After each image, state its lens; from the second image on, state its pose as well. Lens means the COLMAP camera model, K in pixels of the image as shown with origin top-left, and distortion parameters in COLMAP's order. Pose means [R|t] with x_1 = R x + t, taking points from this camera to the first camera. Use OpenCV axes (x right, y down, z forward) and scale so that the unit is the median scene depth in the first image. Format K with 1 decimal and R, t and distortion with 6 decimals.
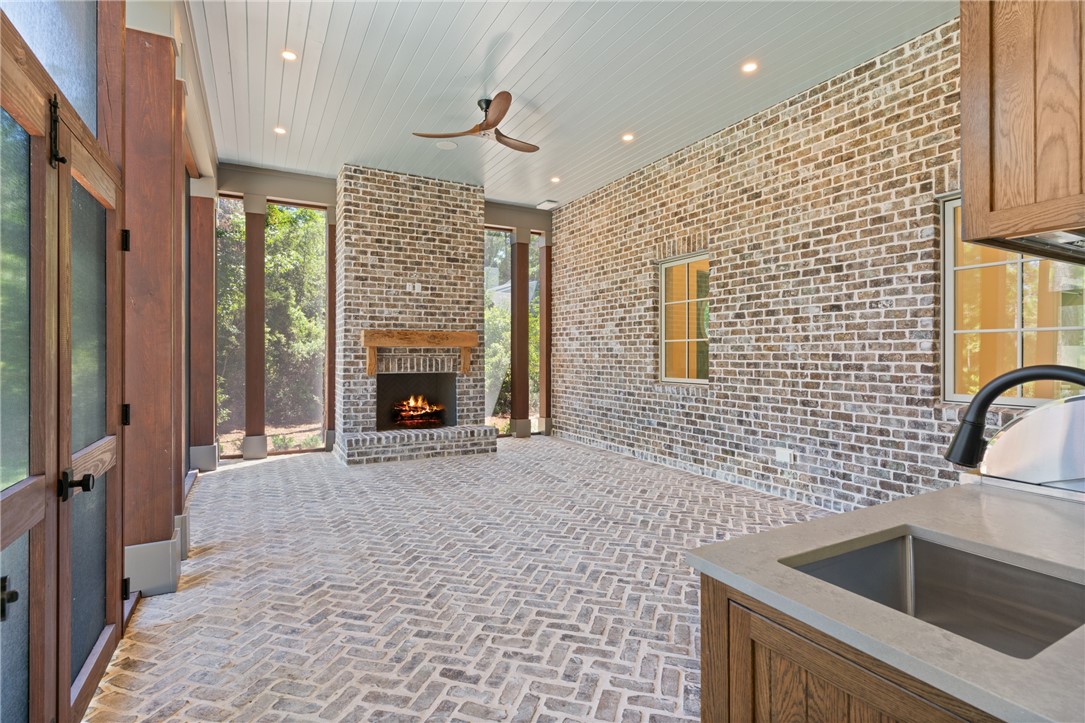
lens RADIAL K [[529.8, 0, 542.8], [0, 529.8, 353.0], [0, 0, 1]] dist [-0.002174, 0.000014]
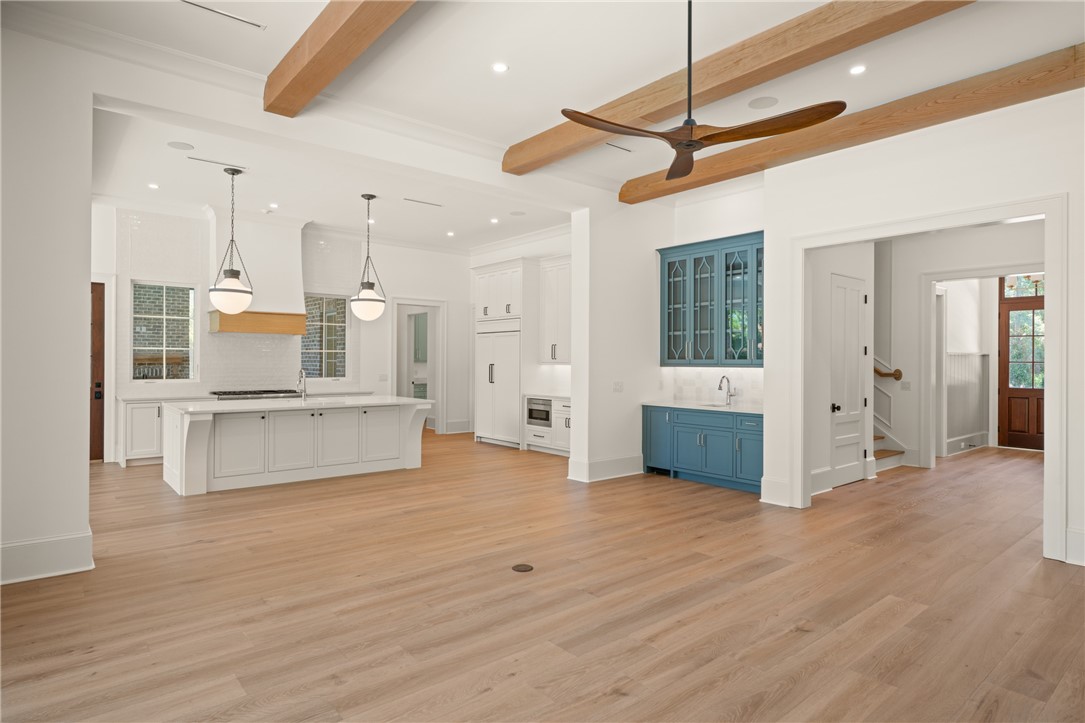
lens RADIAL K [[605.6, 0, 542.5], [0, 605.6, 361.5], [0, 0, 1]] dist [0.000976, 0.001458]
pose [[0.980710, 0.006824, 0.195348, 0.731670], [-0.007383, 0.999970, 0.002136, -0.030043], [-0.195328, -0.003537, 0.980732, -1.356676]]
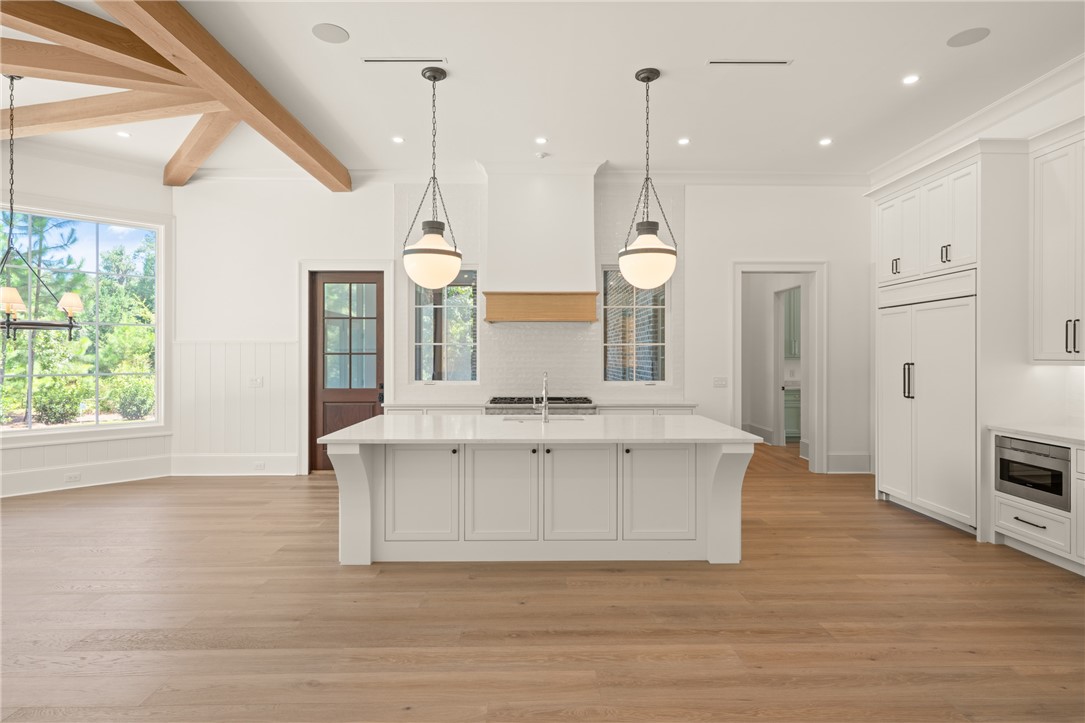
lens RADIAL K [[569.2, 0, 541.7], [0, 569.2, 355.8], [0, 0, 1]] dist [0.001382, 0.000436]
pose [[0.884799, 0.001821, -0.465969, 0.824263], [-0.001199, 0.999998, 0.001631, -0.029794], [0.465971, -0.000884, 0.884800, -0.743331]]
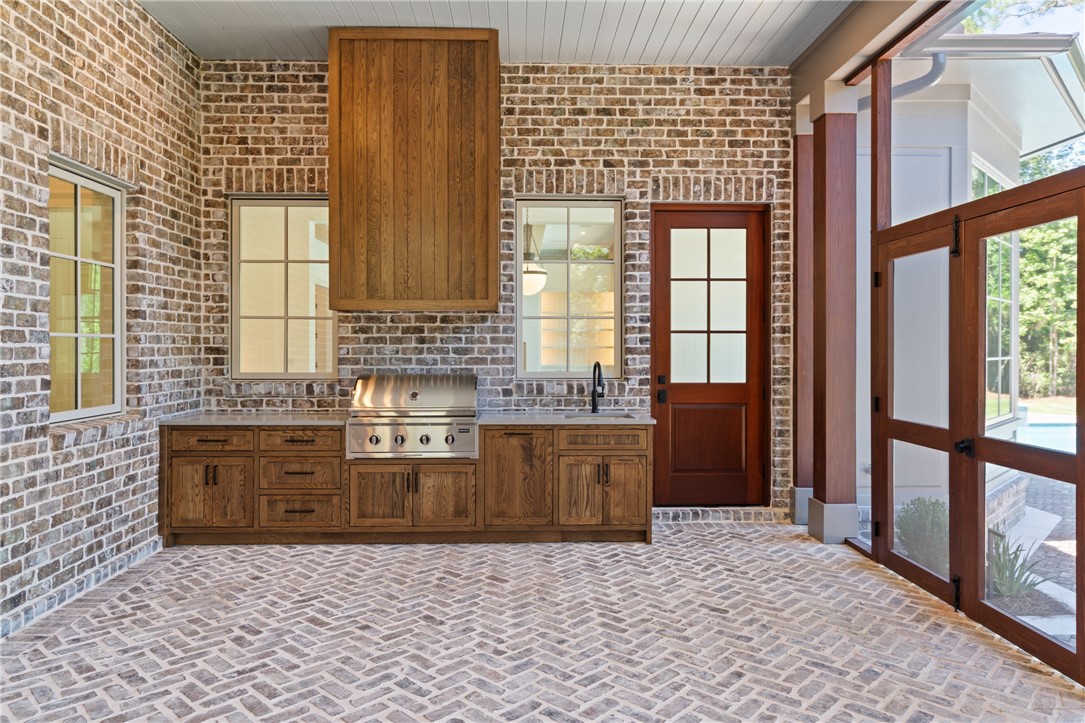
lens RADIAL K [[720.4, 0, 541.0], [0, 720.4, 348.6], [0, 0, 1]] dist [-0.000025, -0.000070]
pose [[-0.893070, -0.001222, 0.449916, -0.191928], [-0.001301, 0.999999, 0.000134, -0.011413], [-0.449915, -0.000465, -0.893071, 0.926477]]
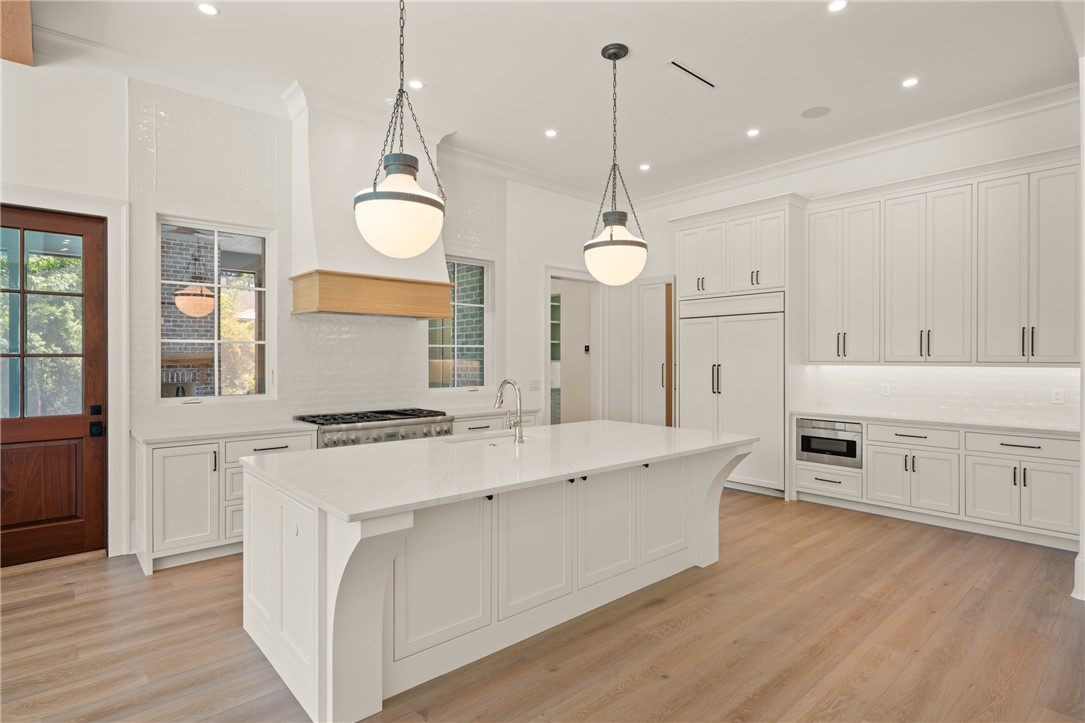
lens RADIAL K [[559.6, 0, 542.5], [0, 559.6, 361.5], [0, 0, 1]] dist [-0.000775, -0.000401]
pose [[0.973739, -0.000286, 0.227667, 0.415776], [-0.001125, 0.999981, 0.006066, -0.029502], [-0.227665, -0.006163, 0.973720, -0.662818]]
